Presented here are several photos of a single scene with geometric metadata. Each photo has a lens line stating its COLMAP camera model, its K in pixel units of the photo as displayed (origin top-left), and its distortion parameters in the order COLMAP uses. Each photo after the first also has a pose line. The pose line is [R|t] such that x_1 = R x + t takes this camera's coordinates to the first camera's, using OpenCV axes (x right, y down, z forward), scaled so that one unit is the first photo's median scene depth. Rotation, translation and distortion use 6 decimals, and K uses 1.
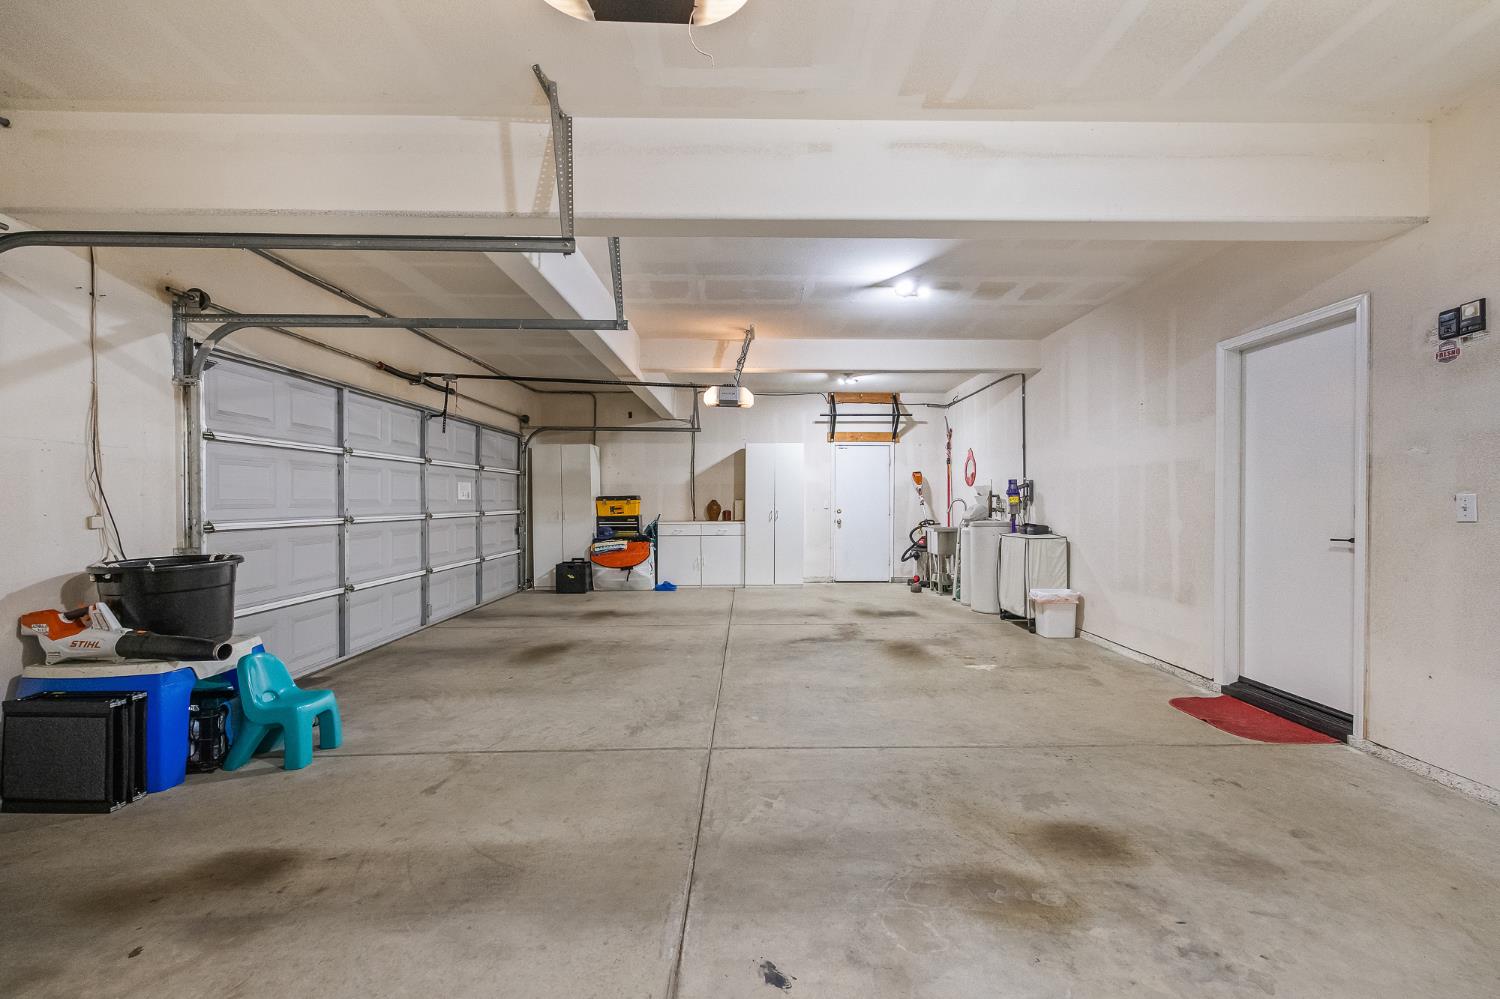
lens RADIAL K [[600.9, 0, 753.5], [0, 600.9, 499.4], [0, 0, 1]] dist [-0.001684, -0.000005]
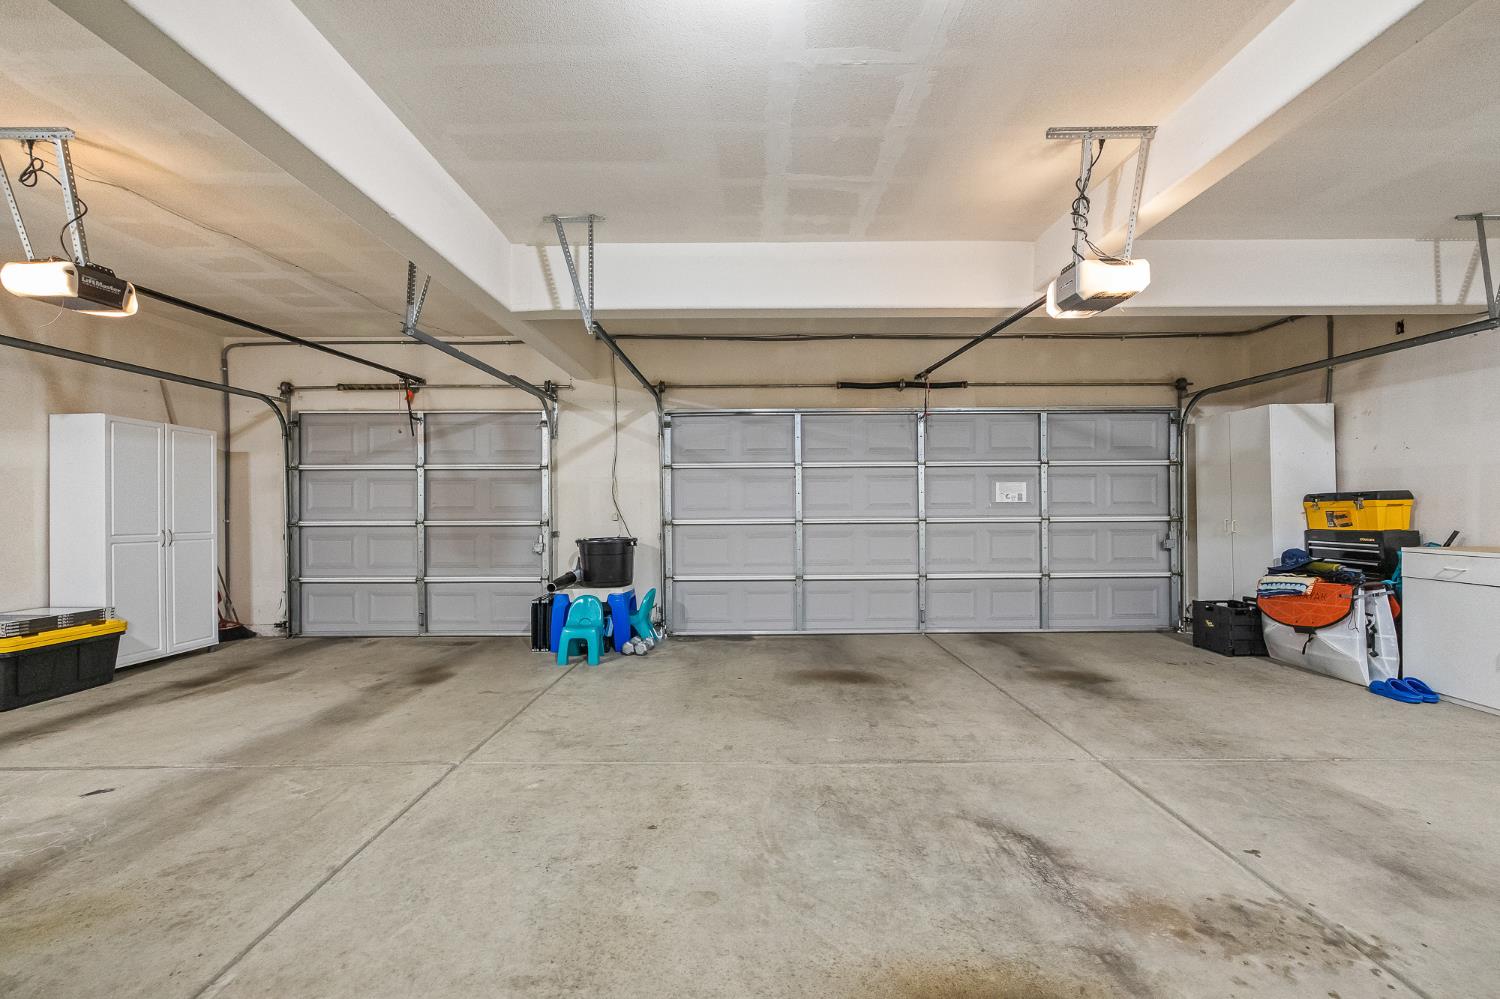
lens RADIAL K [[600.9, 0, 754.6], [0, 600.9, 503.0], [0, 0, 1]] dist [-0.001684, -0.000005]
pose [[0.005308, -0.005256, -0.999972, 0.758594], [0.008782, 0.999948, -0.005209, 0.004628], [0.999947, -0.008754, 0.005354, 1.246263]]
